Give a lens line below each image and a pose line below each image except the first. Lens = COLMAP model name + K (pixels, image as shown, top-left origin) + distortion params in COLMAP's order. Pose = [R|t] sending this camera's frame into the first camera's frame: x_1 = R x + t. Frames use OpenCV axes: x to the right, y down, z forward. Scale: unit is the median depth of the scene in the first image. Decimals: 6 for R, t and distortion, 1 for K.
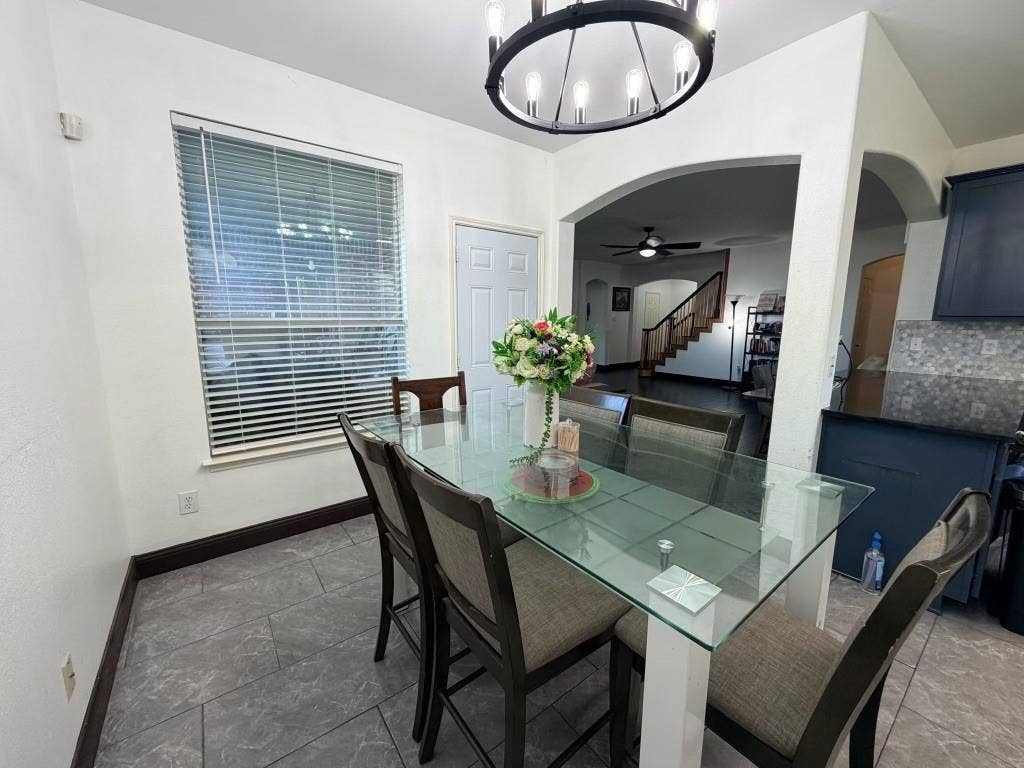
lens RADIAL K [[414.8, 0, 513.4], [0, 414.8, 383.2], [0, 0, 1]] dist [0.007289, -0.000537]
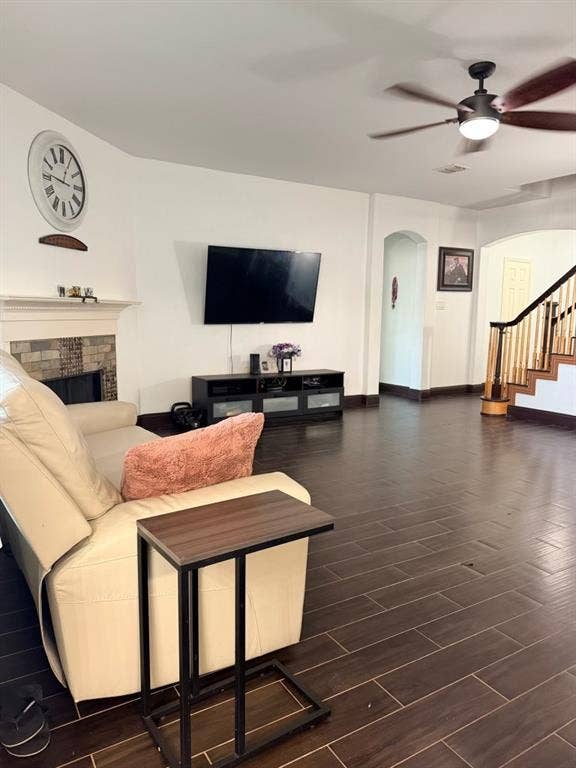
lens RADIAL K [[542.5, 0, 283.8], [0, 542.5, 382.5], [0, 0, 1]] dist [0.031659, -0.032550]
pose [[0.994307, 0.019892, -0.104684, 0.130284], [-0.023452, 0.999184, -0.032887, -0.028402], [0.103944, 0.035155, 0.993962, 0.306297]]
